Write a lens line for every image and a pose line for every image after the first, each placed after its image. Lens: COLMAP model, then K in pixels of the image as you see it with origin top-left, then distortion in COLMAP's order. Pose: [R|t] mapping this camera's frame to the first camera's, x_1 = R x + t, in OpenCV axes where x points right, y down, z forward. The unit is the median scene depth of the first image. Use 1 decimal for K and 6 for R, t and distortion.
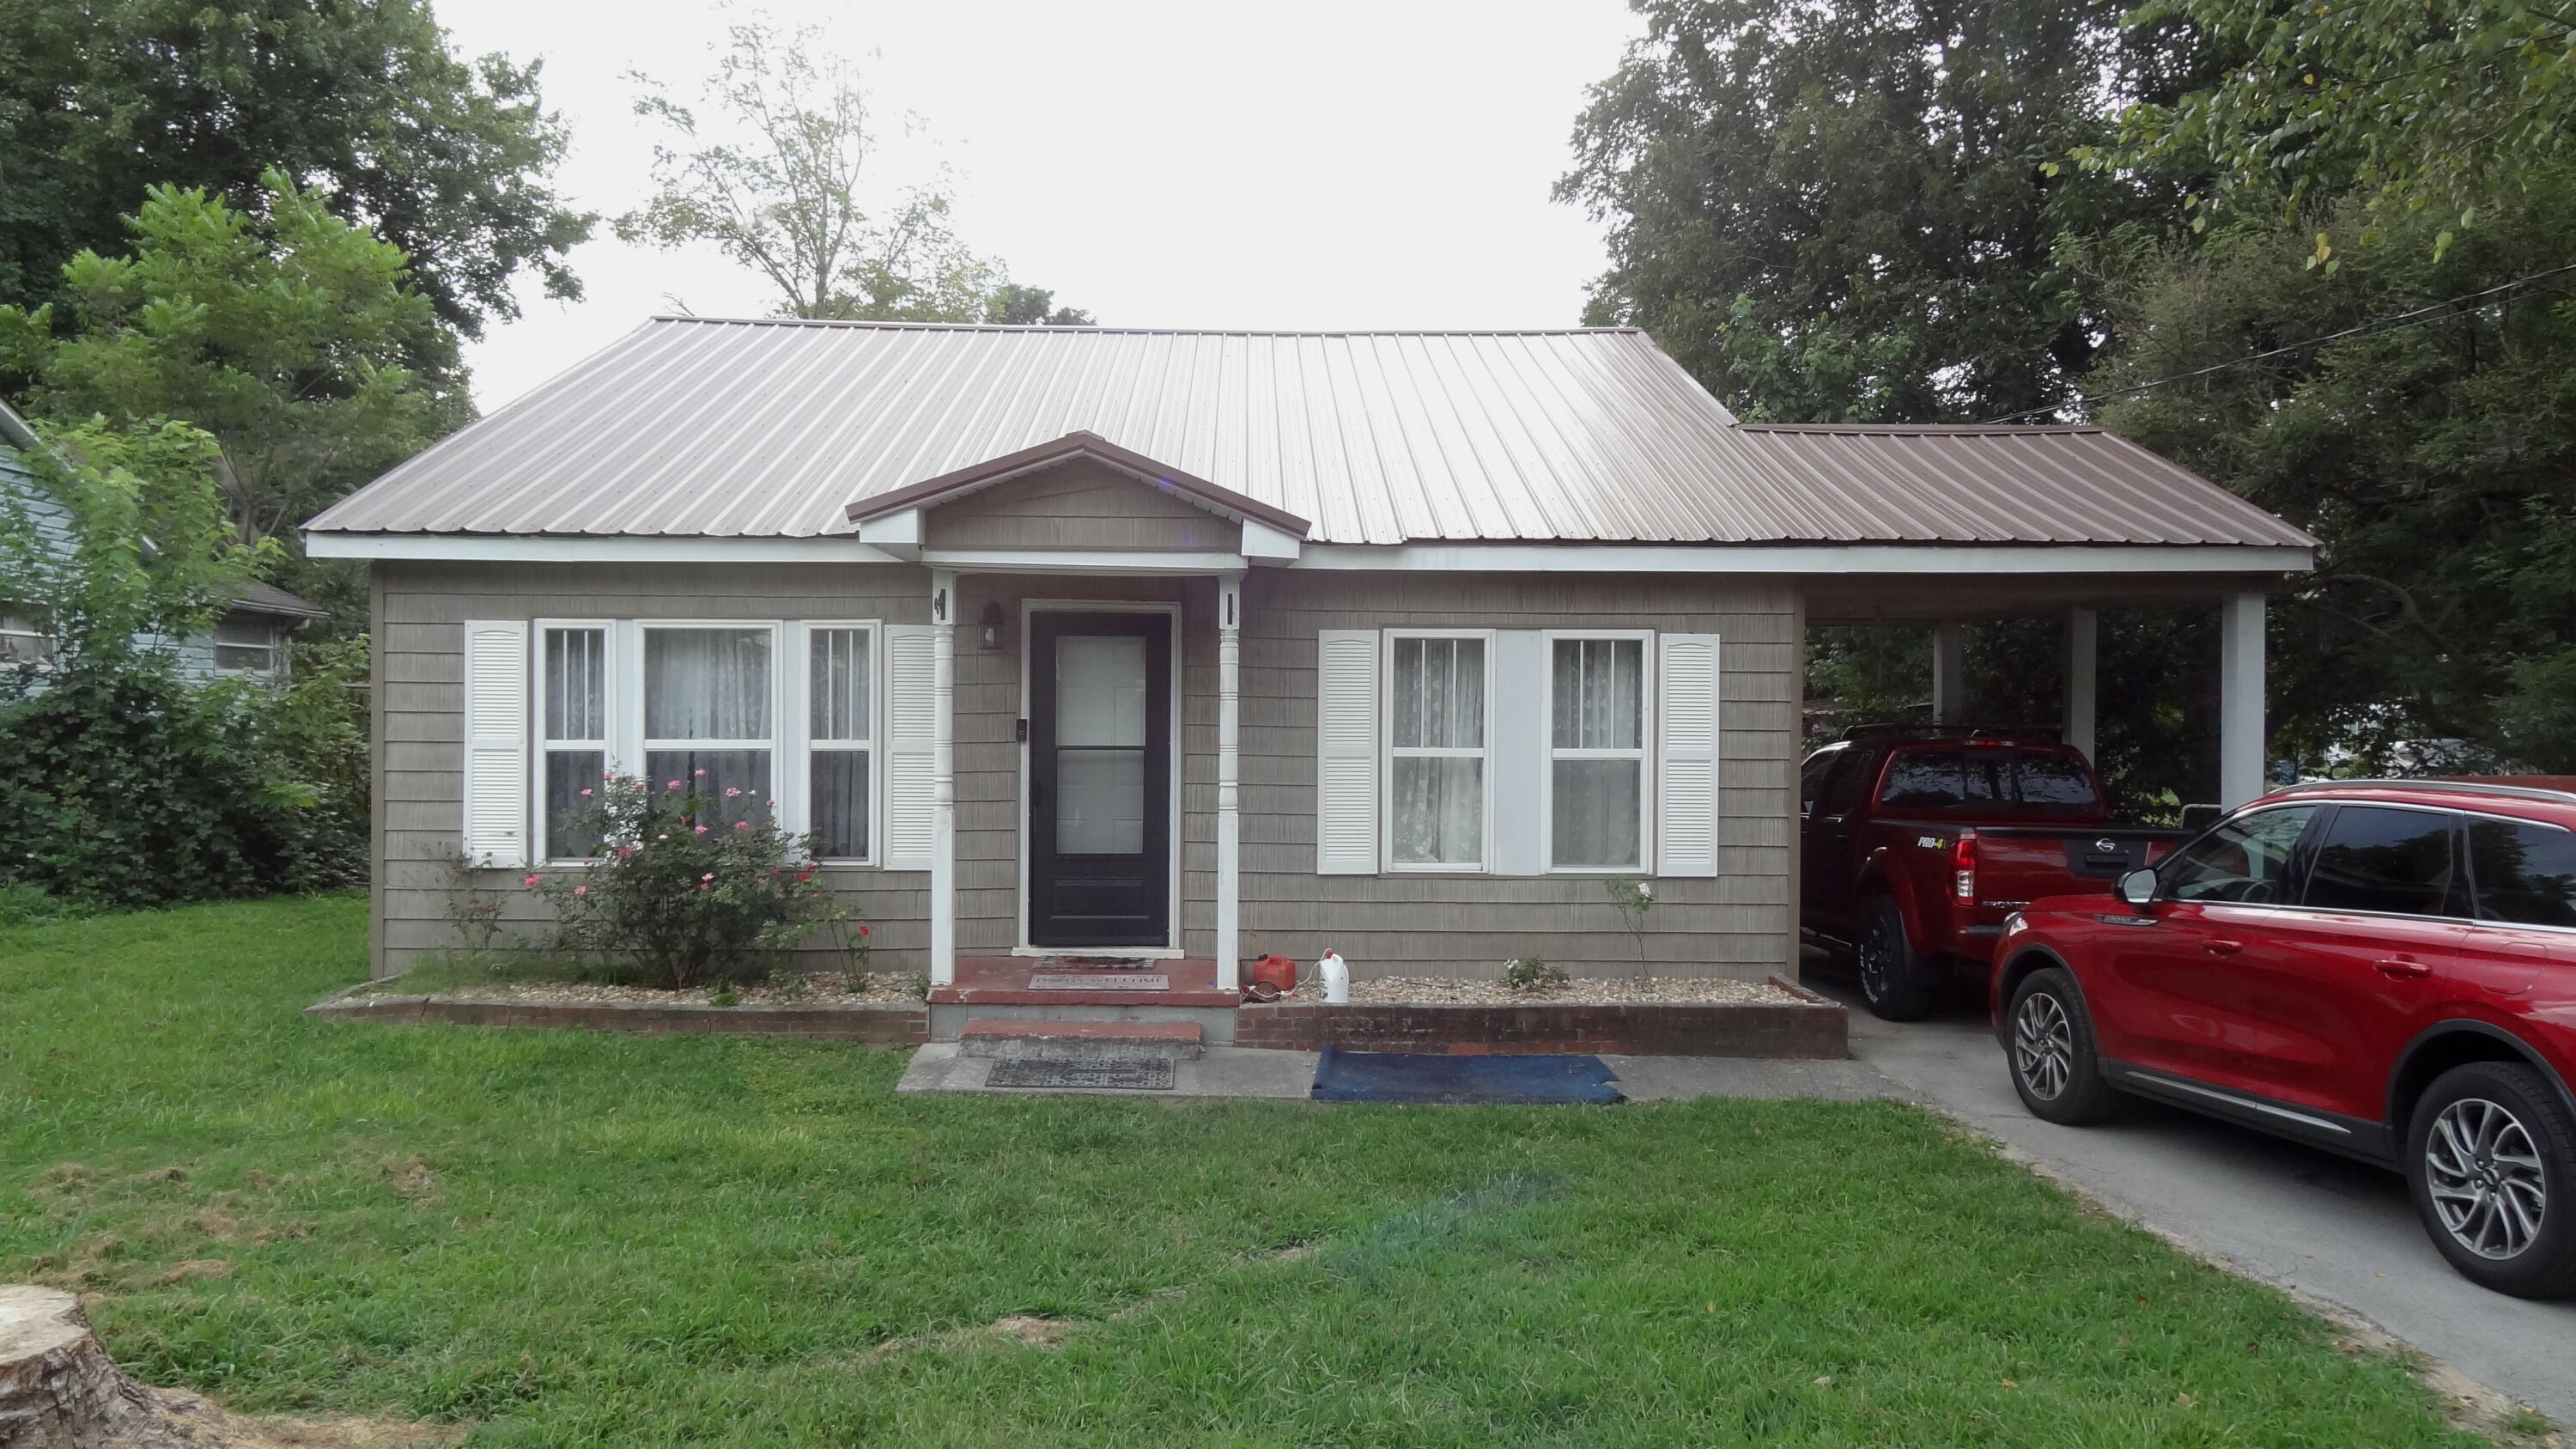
lens RADIAL K [[1799.5, 0, 1288.0], [0, 1799.5, 724.5], [0, 0, 1]] dist [-0.004096, -0.000926]
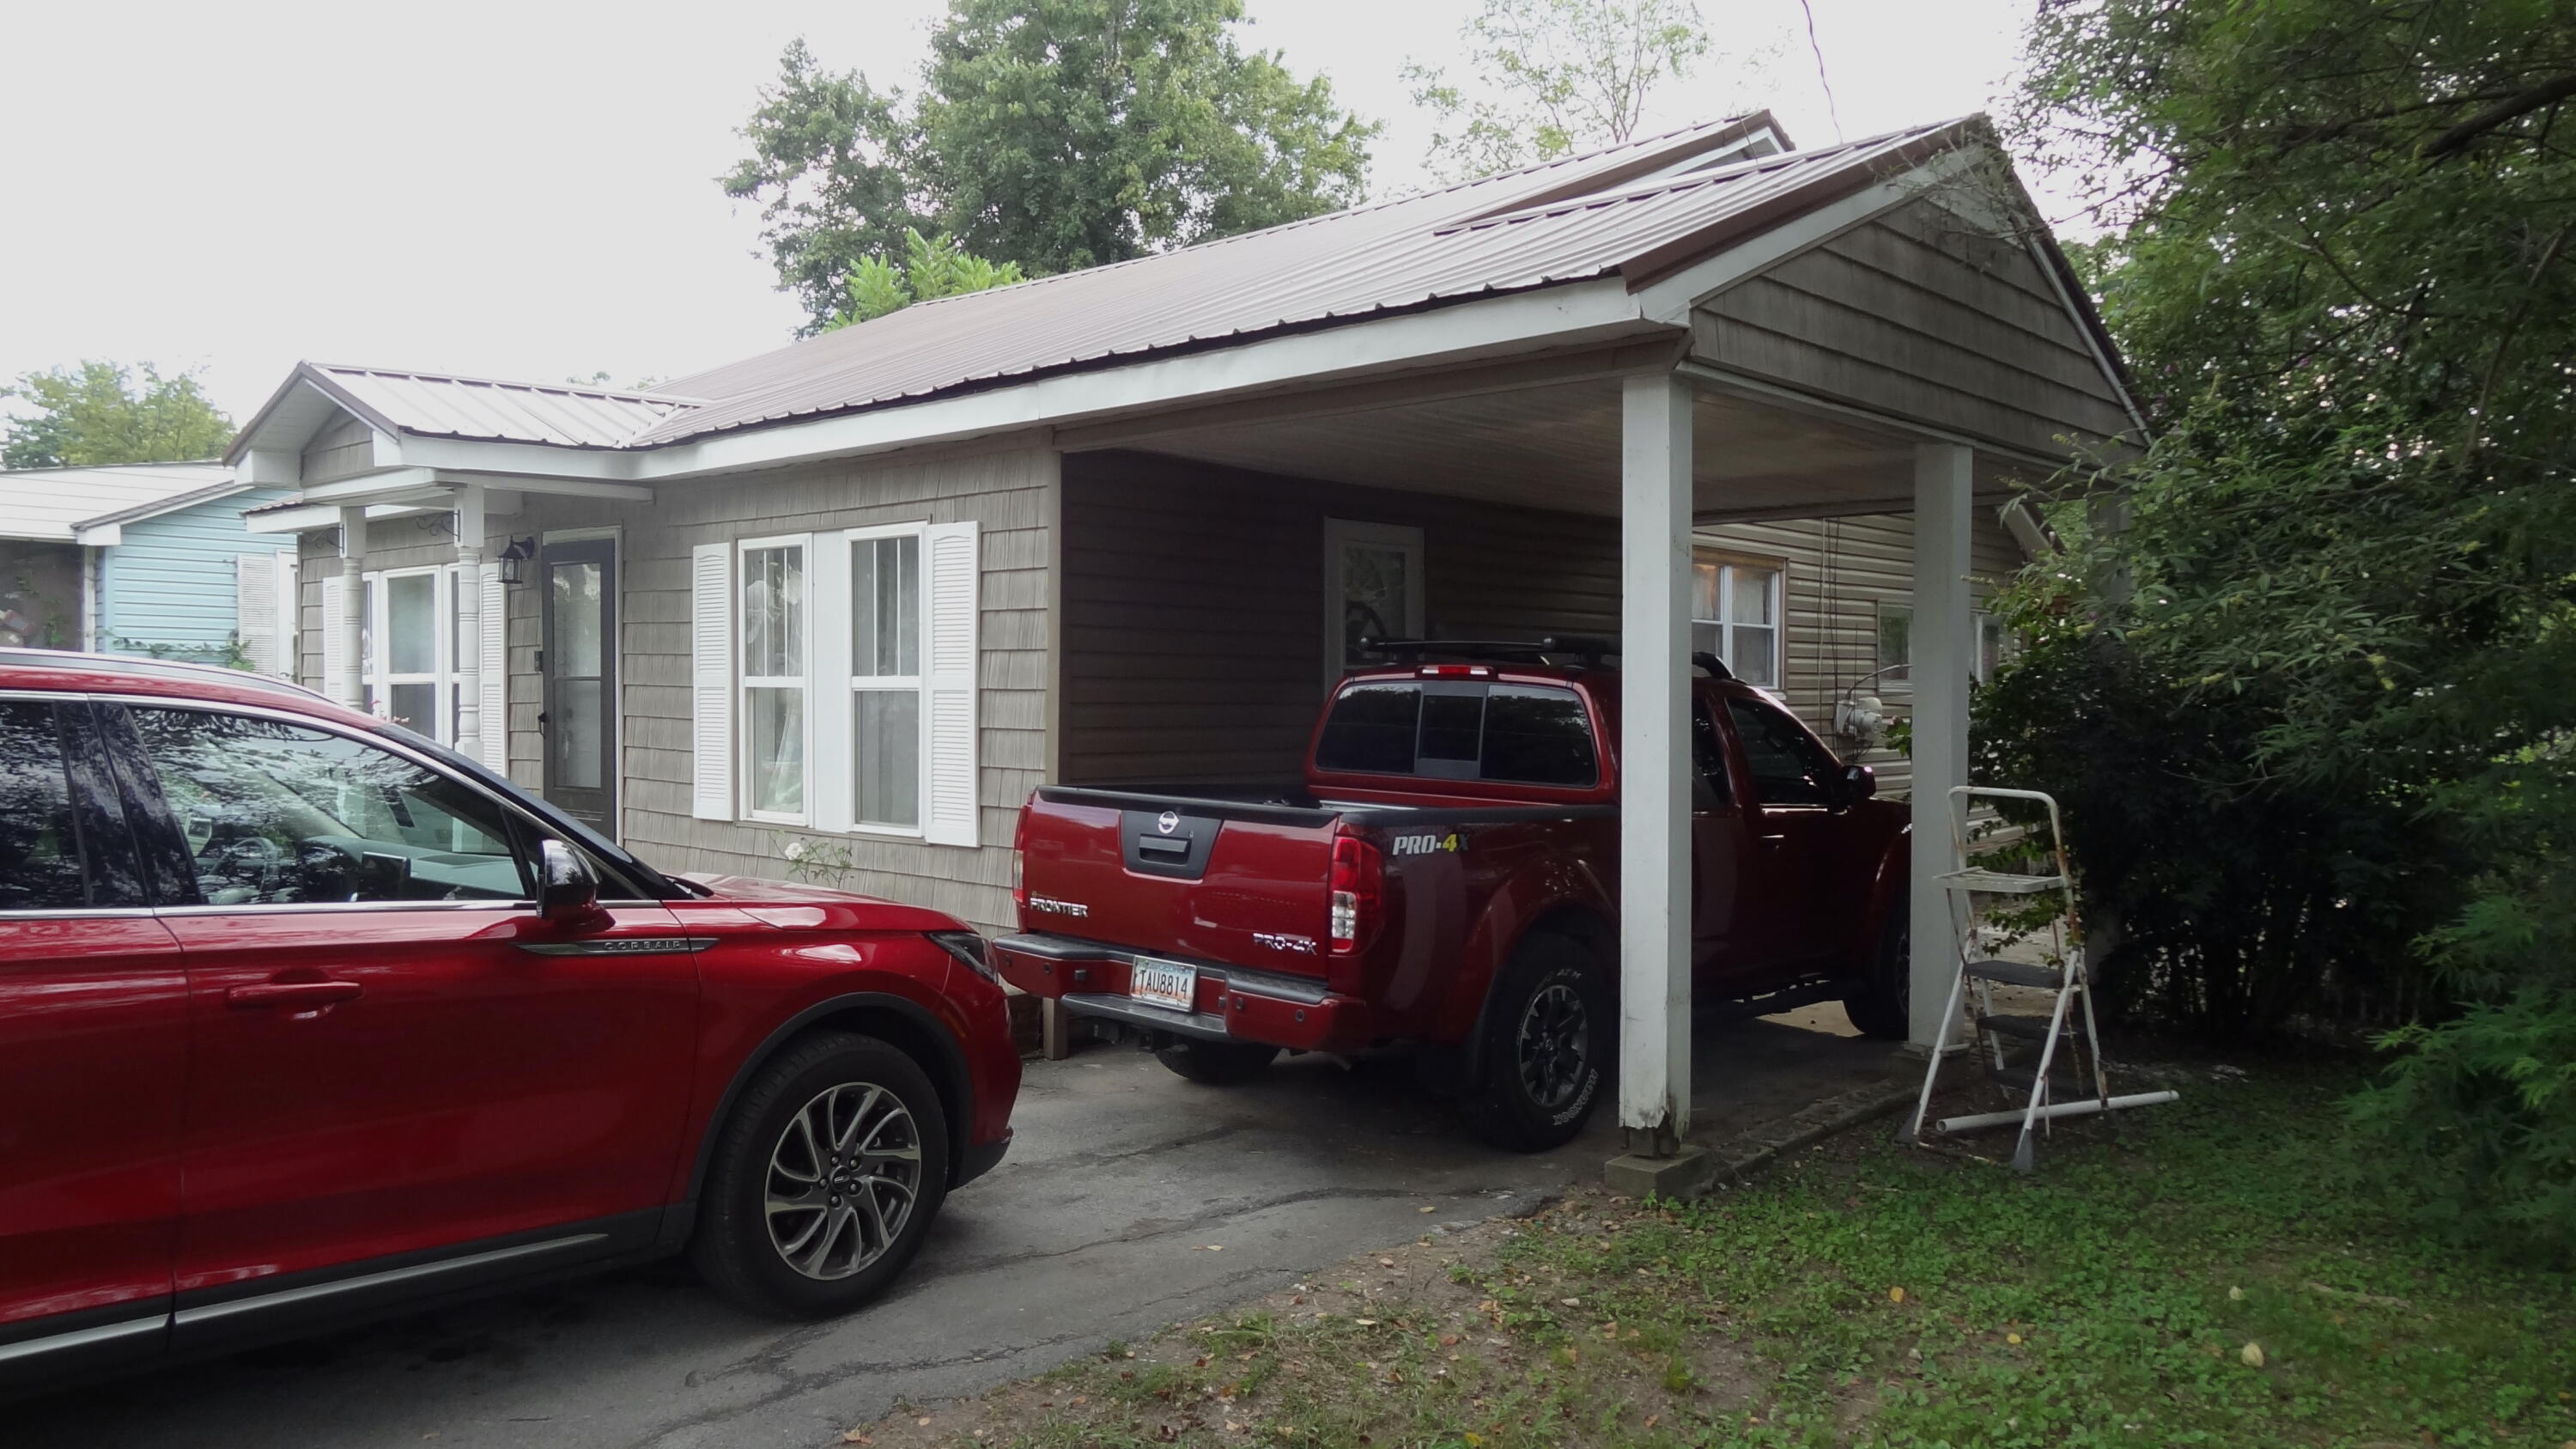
lens RADIAL K [[1737.9, 0, 1446.2], [0, 1737.9, 718.3], [0, 0, 1]] dist [-0.002280, -0.000329]
pose [[0.731831, 0.012197, -0.681377, 0.879131], [-0.001960, 0.999873, 0.015793, 0.018999], [0.681483, -0.010222, 0.731762, 0.616928]]
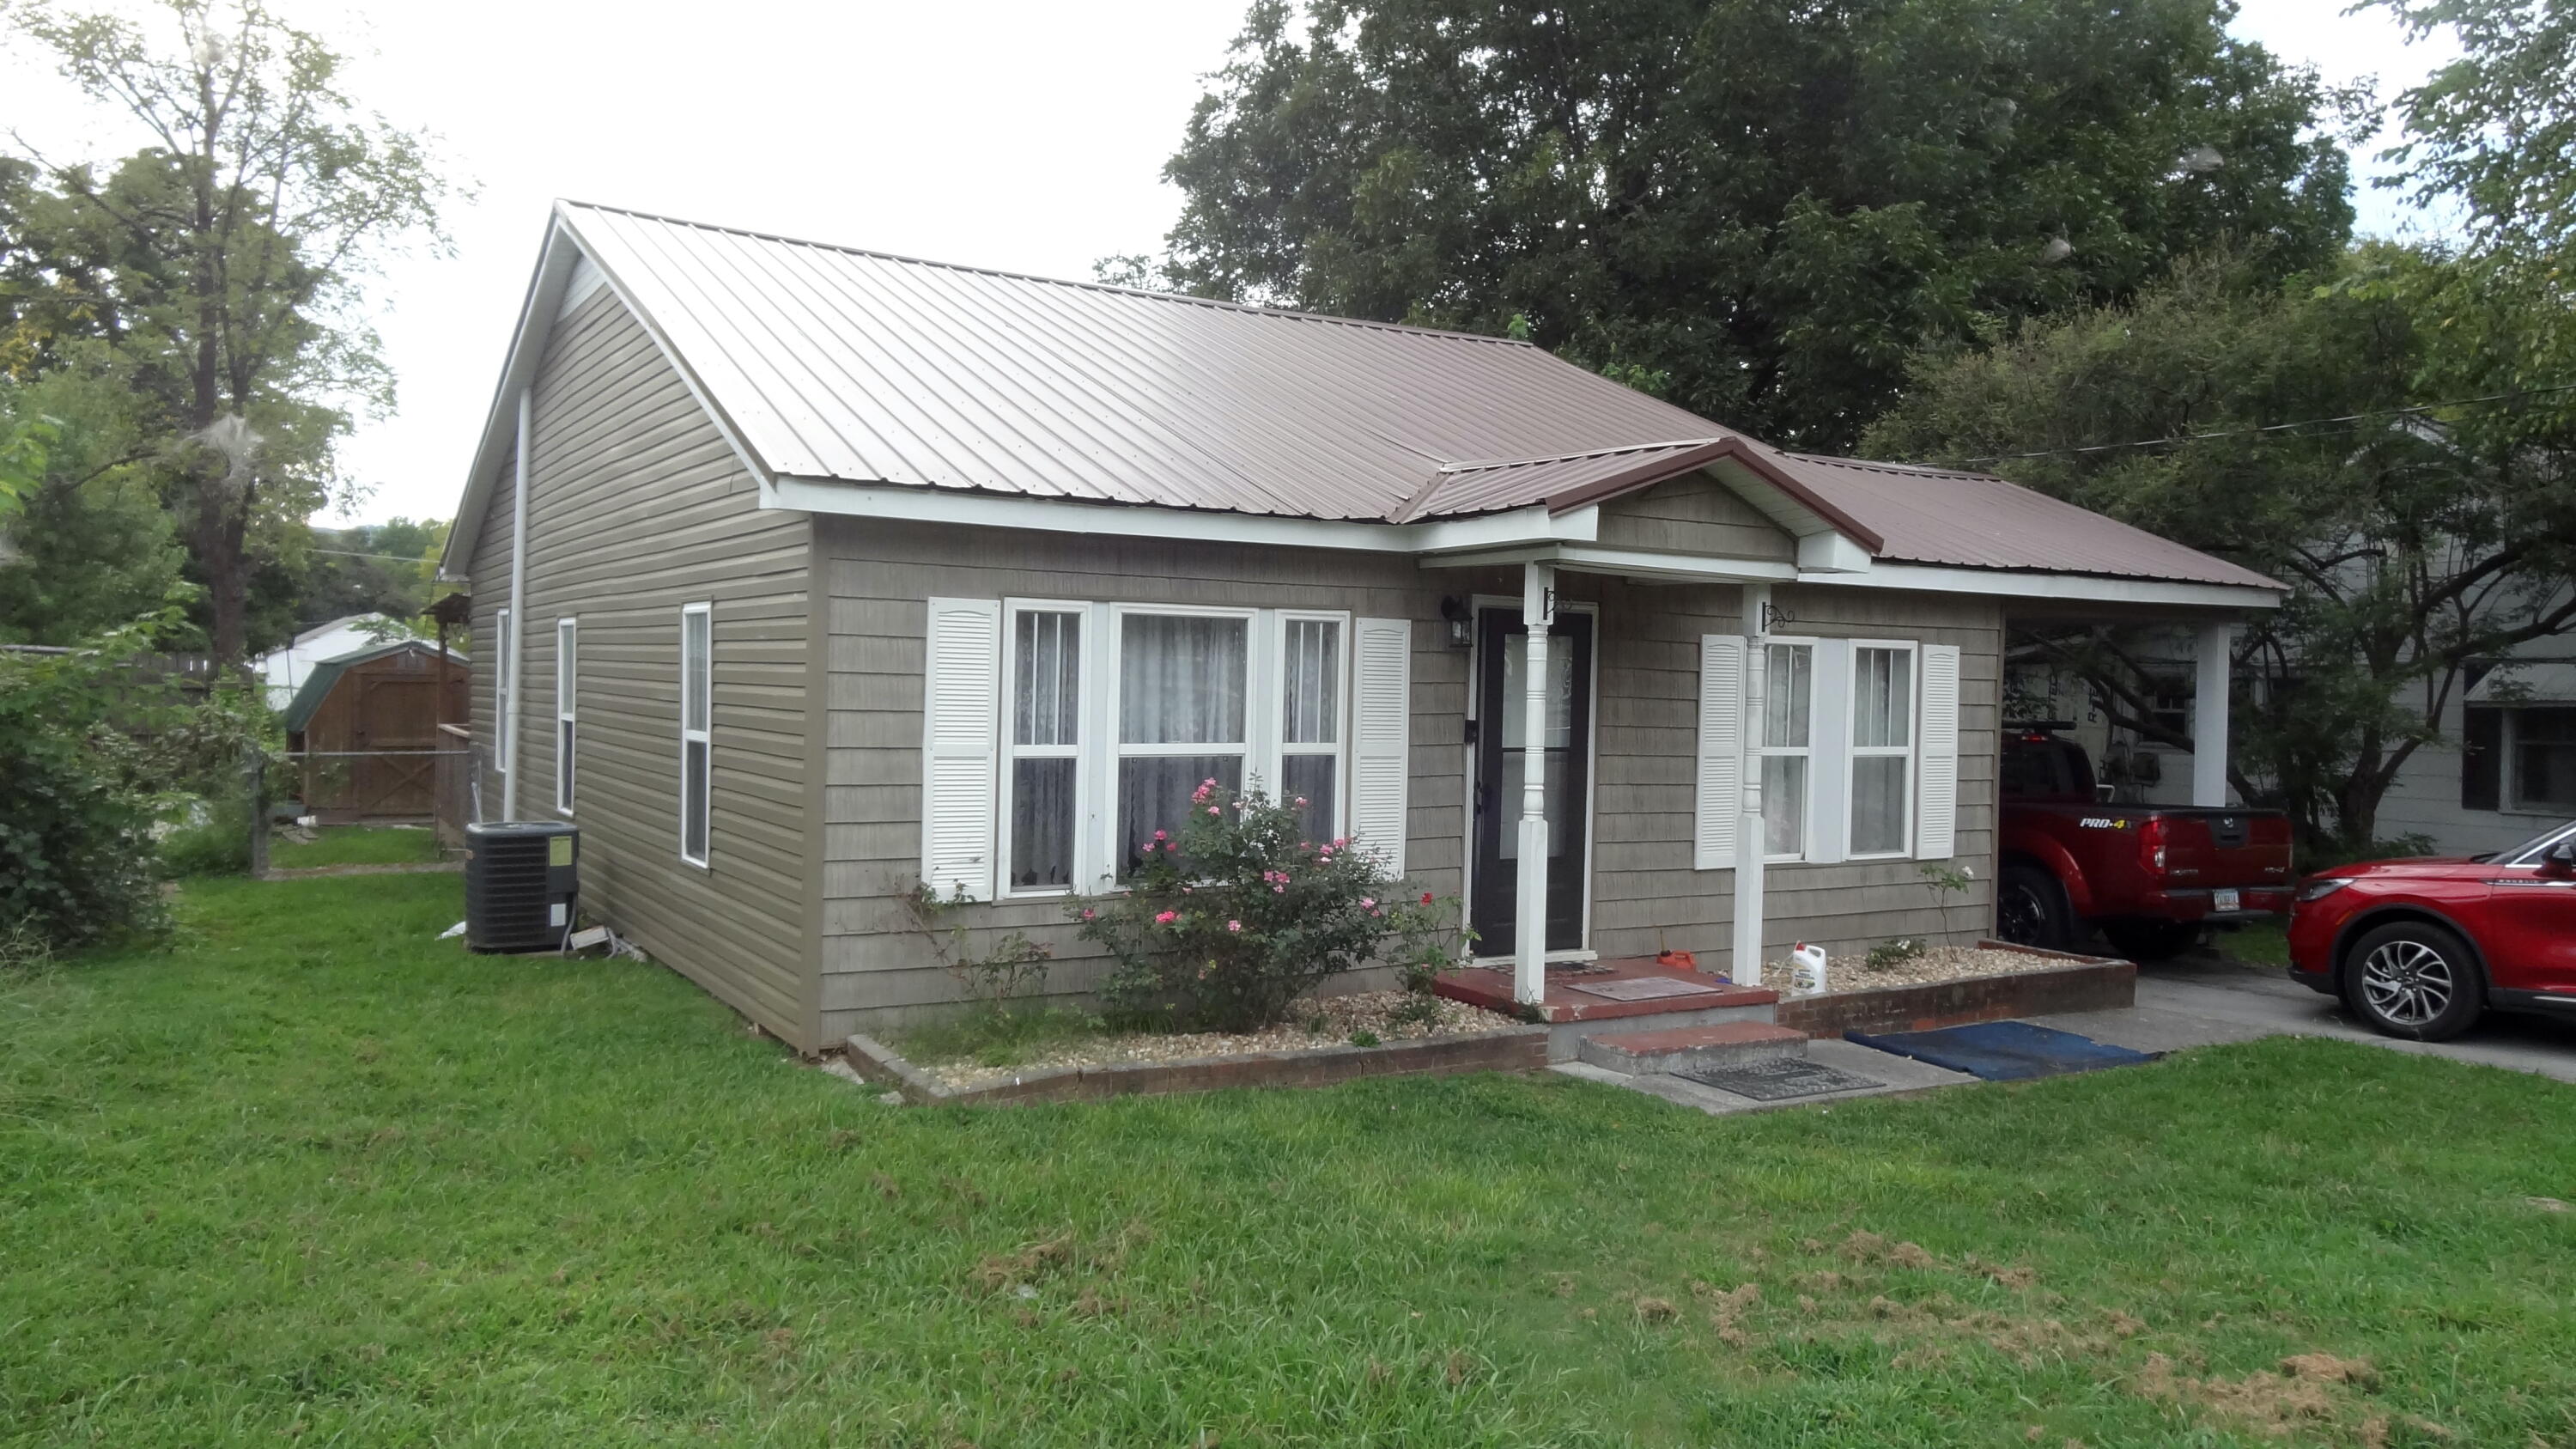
lens RADIAL K [[1829.2, 0, 1288.0], [0, 1829.2, 724.5], [0, 0, 1]] dist [-0.005777, -0.000747]
pose [[0.866004, 0.000084, 0.500036, -0.719273], [-0.012224, 0.999705, 0.021002, -0.019822], [-0.499887, -0.024300, 0.865750, 0.208447]]
